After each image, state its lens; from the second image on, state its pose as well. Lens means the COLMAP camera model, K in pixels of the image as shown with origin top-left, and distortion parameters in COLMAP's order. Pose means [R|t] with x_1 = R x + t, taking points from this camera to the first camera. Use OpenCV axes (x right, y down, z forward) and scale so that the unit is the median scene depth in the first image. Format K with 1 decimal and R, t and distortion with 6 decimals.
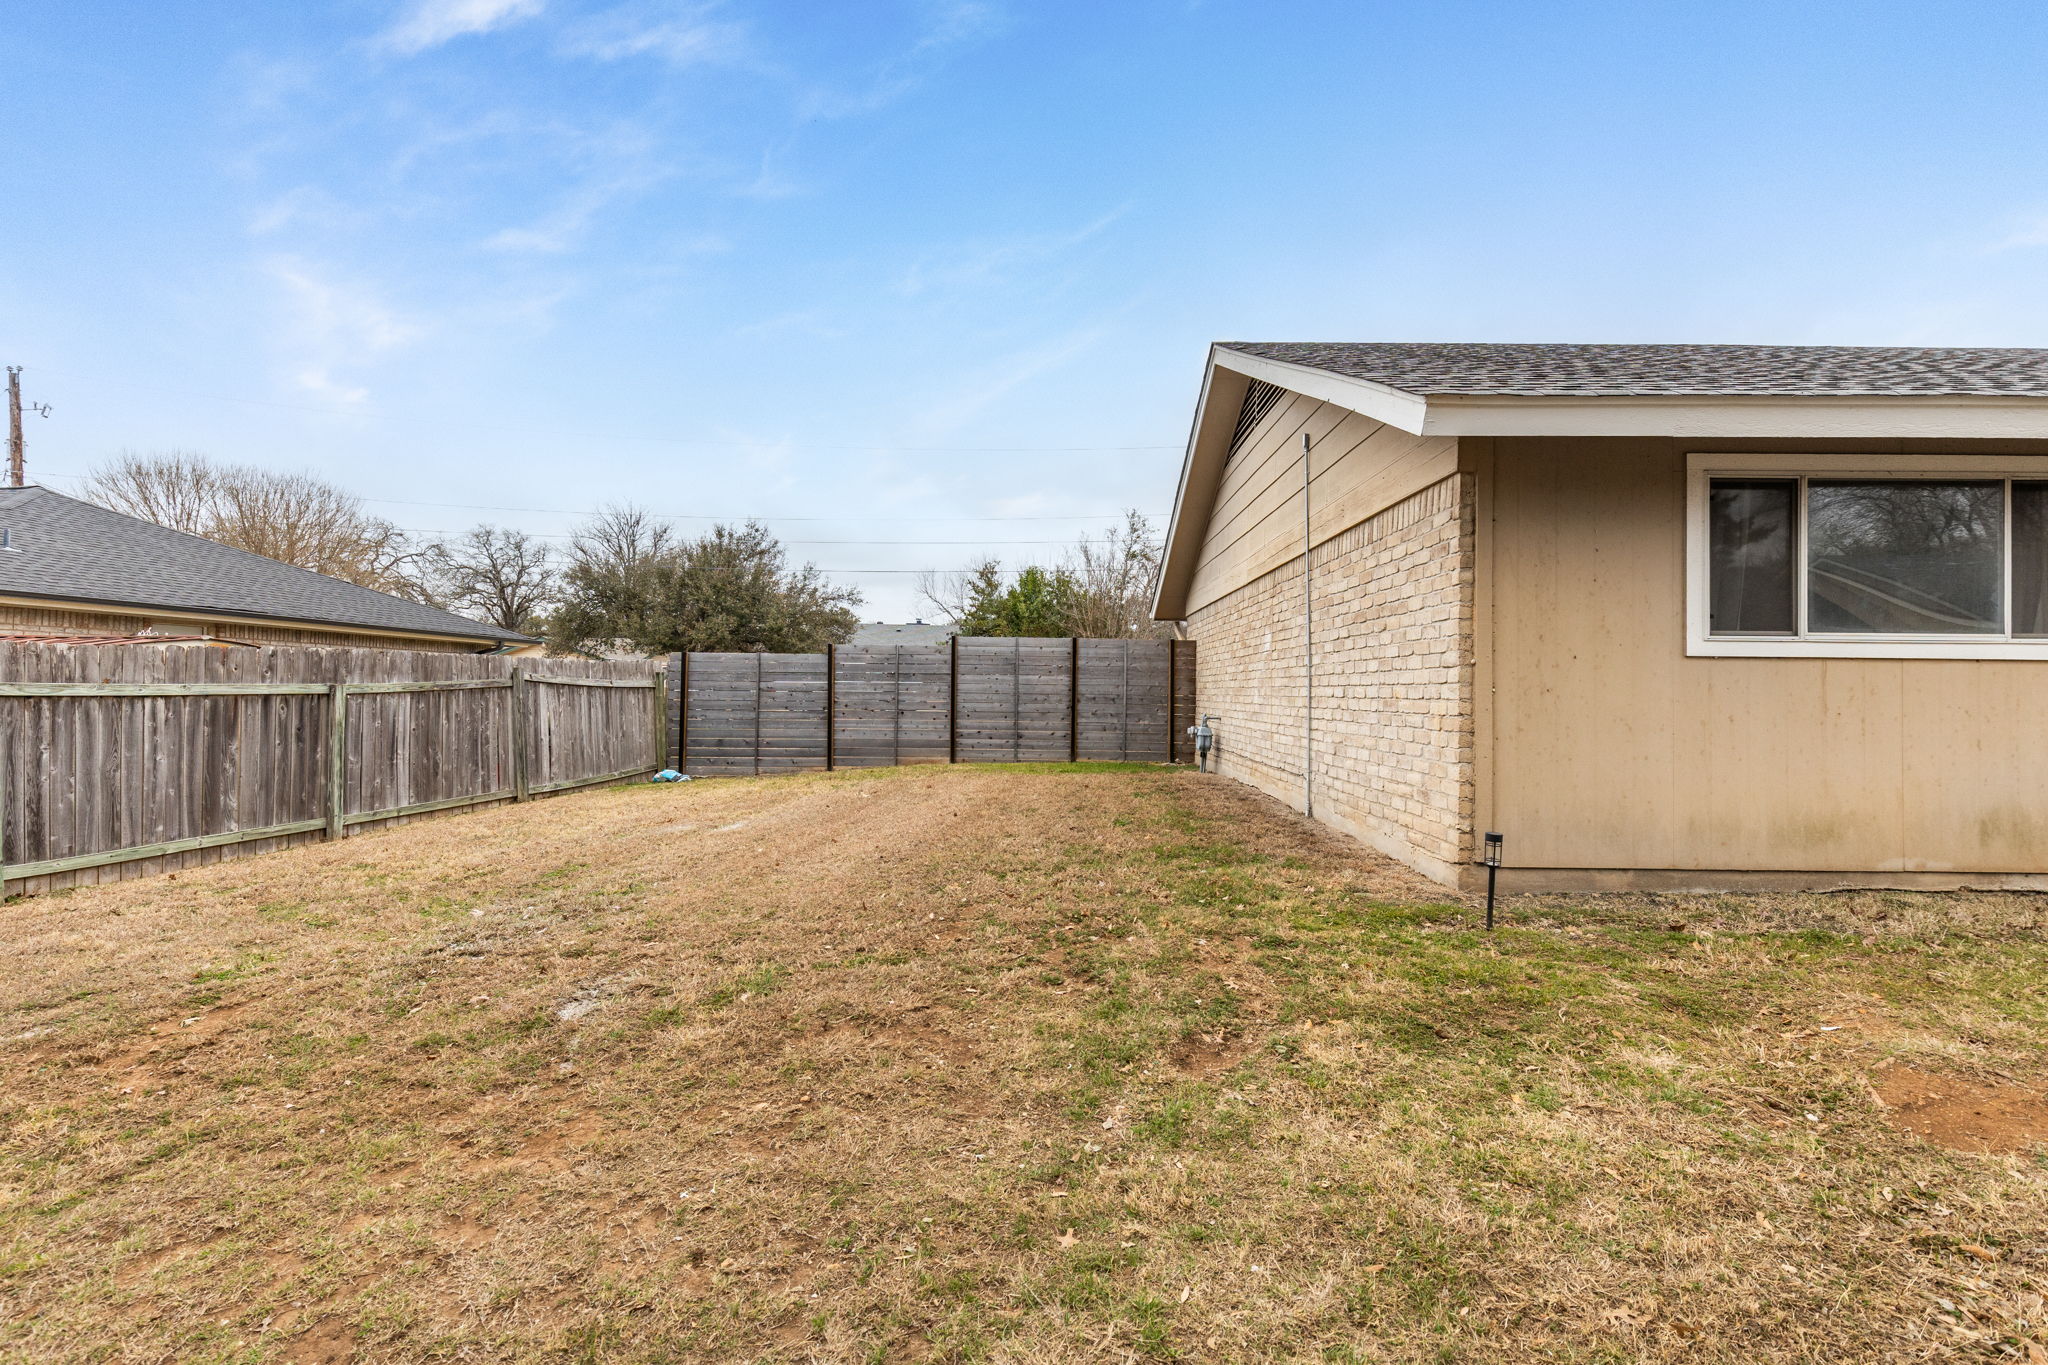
lens RADIAL K [[913.0, 0, 1034.6], [0, 913.0, 680.3], [0, 0, 1]] dist [0.002902, -0.000021]
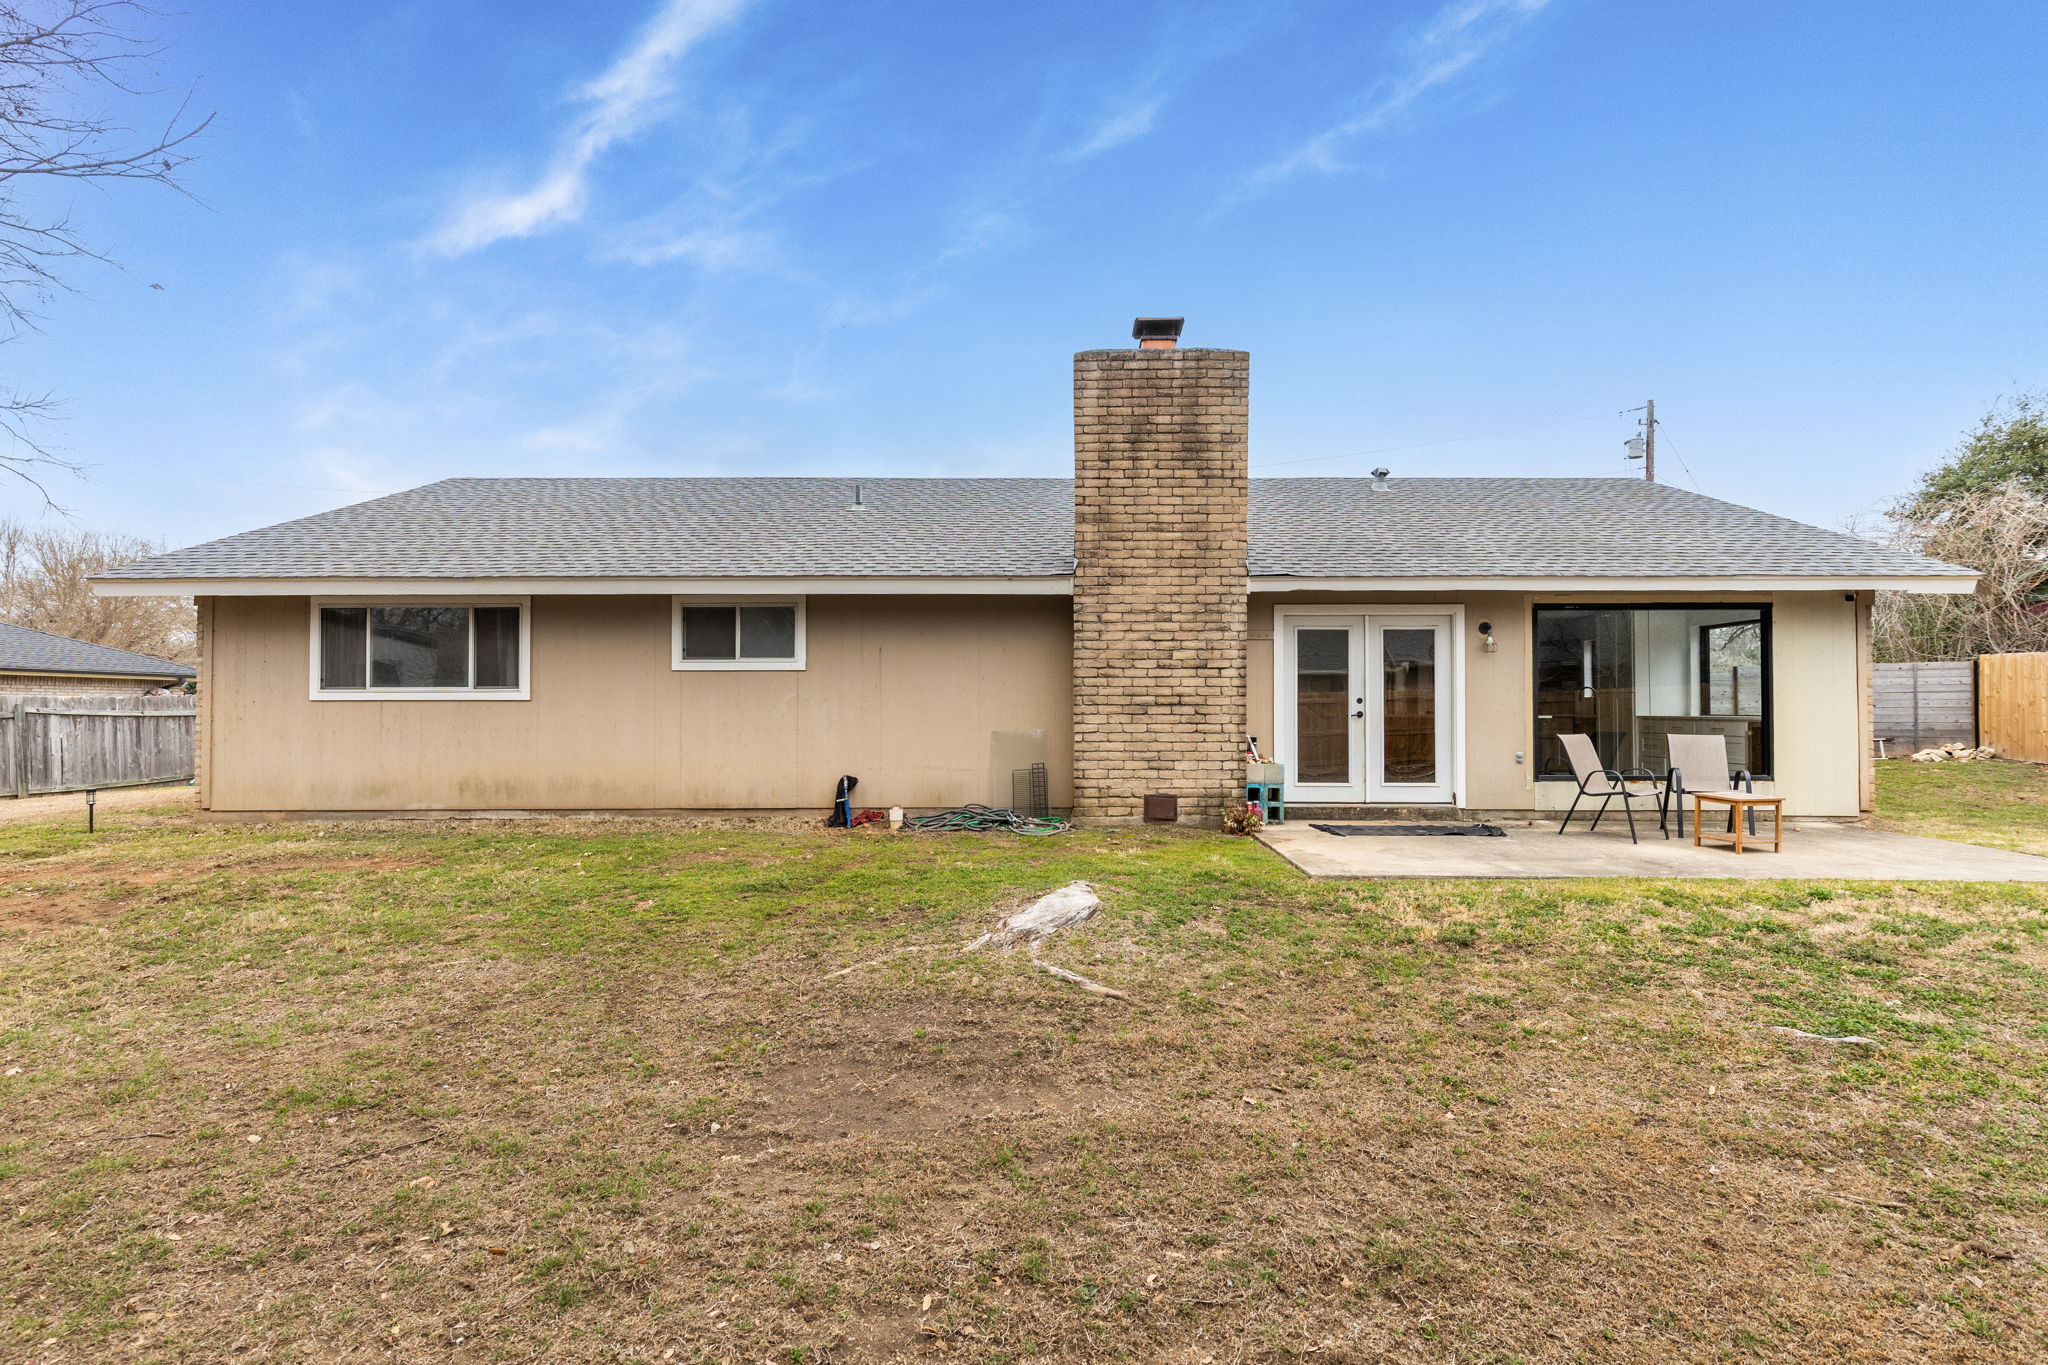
lens RADIAL K [[916.5, 0, 1035.6], [0, 916.5, 688.2], [0, 0, 1]] dist [0.007423, -0.001492]
pose [[0.999932, -0.009942, -0.006057, 3.900508], [0.009871, 0.999884, -0.011617, -0.024172], [0.006172, 0.011557, 0.999914, -1.634011]]
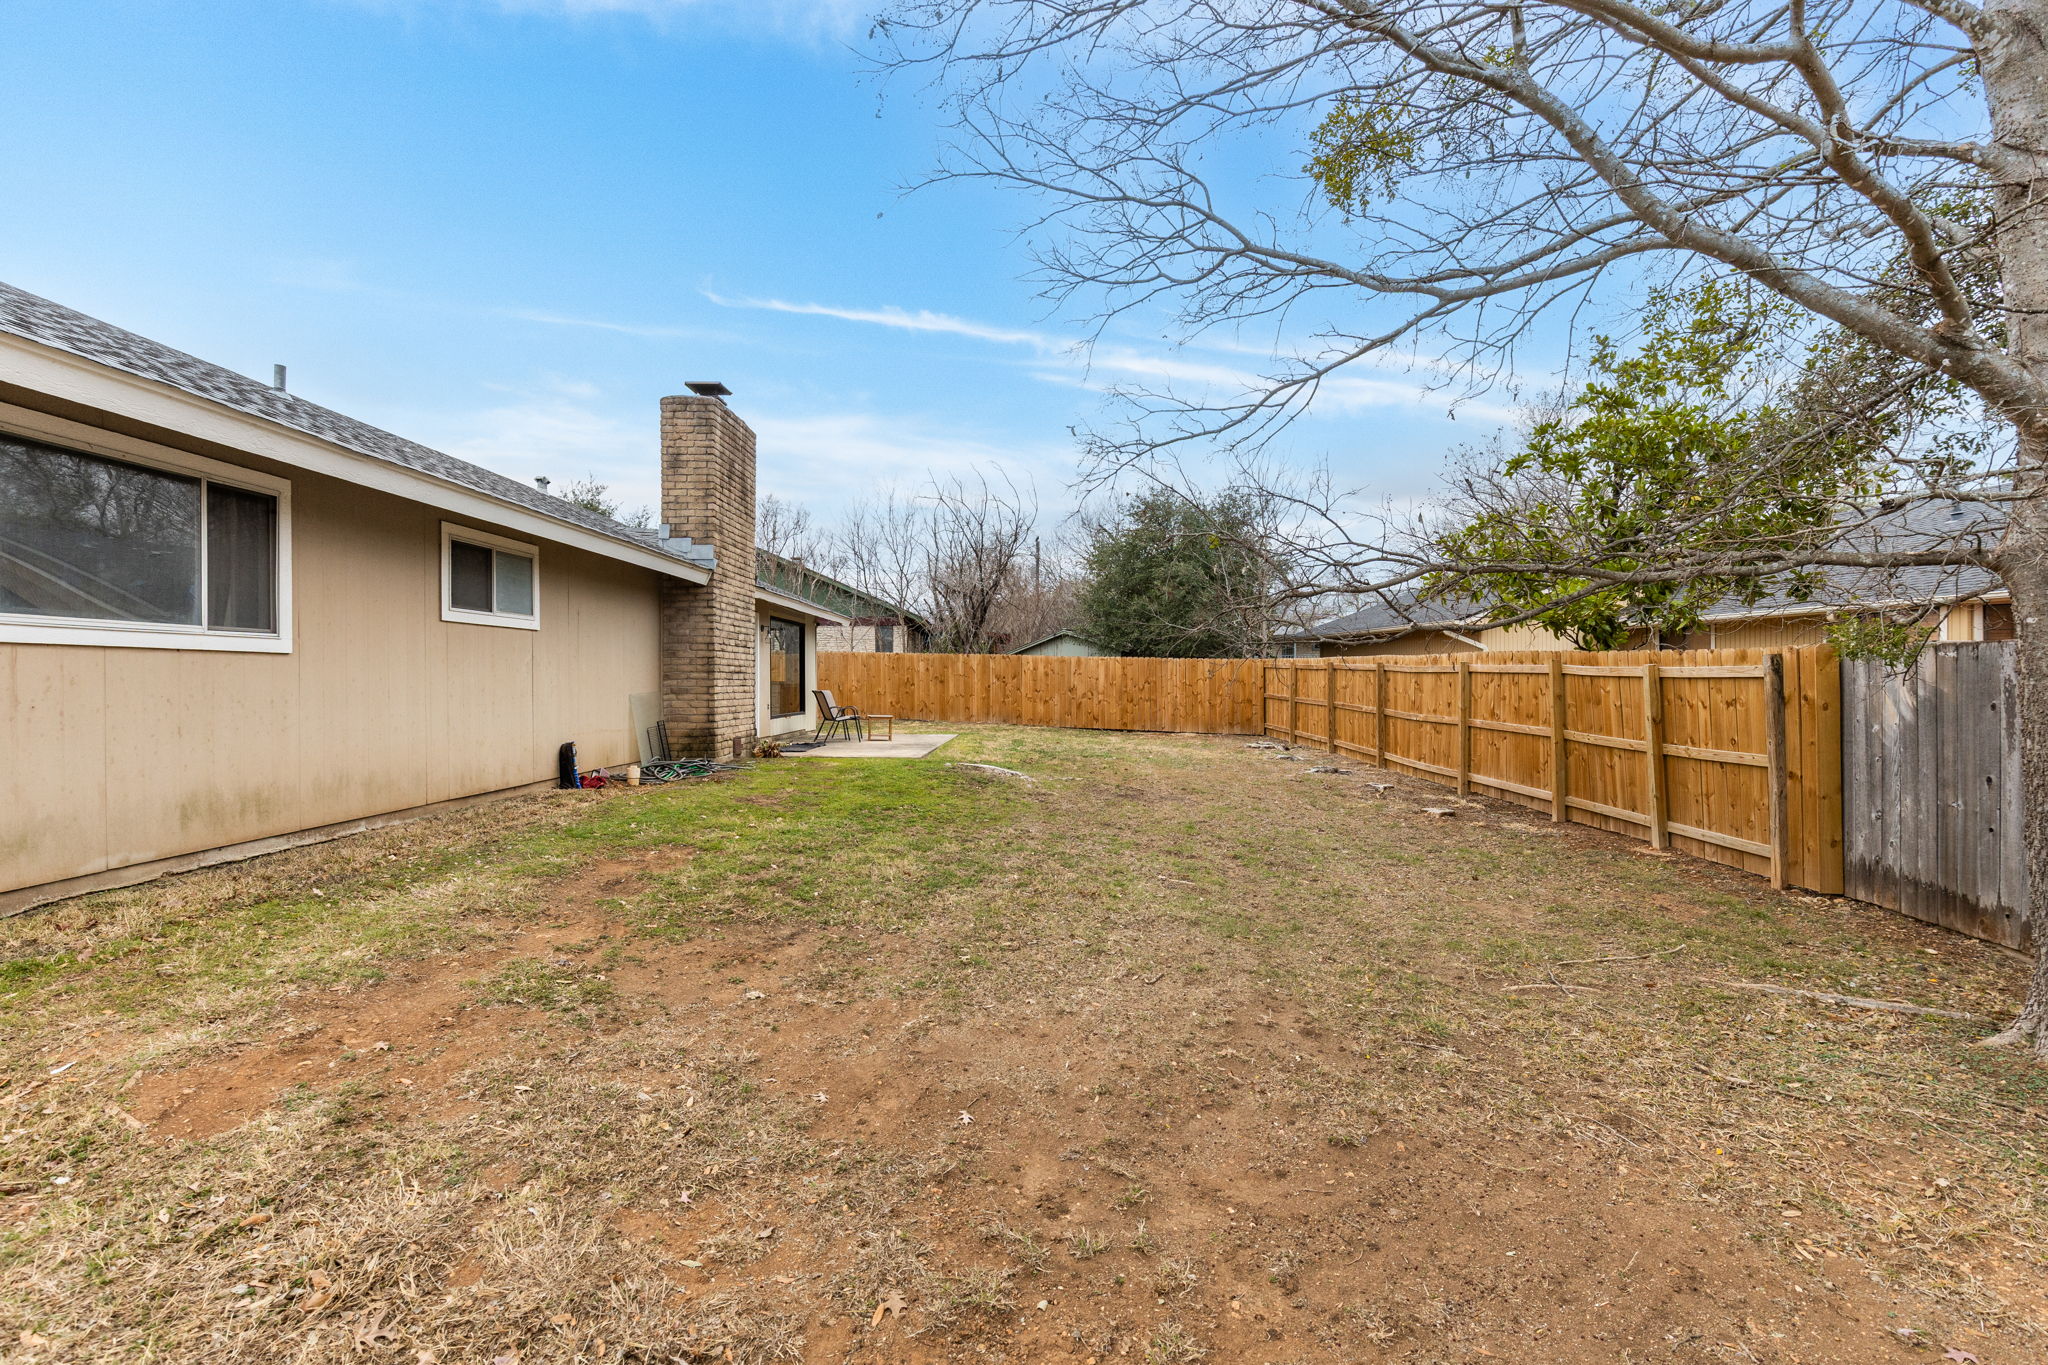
lens RADIAL K [[916.5, 0, 1029.0], [0, 916.5, 687.5], [0, 0, 1]] dist [0.007423, -0.001492]
pose [[-0.005108, -0.014989, 0.999875, -0.017027], [-0.009898, 0.999839, 0.014938, -0.008259], [-0.999938, -0.009821, -0.005256, 0.085069]]
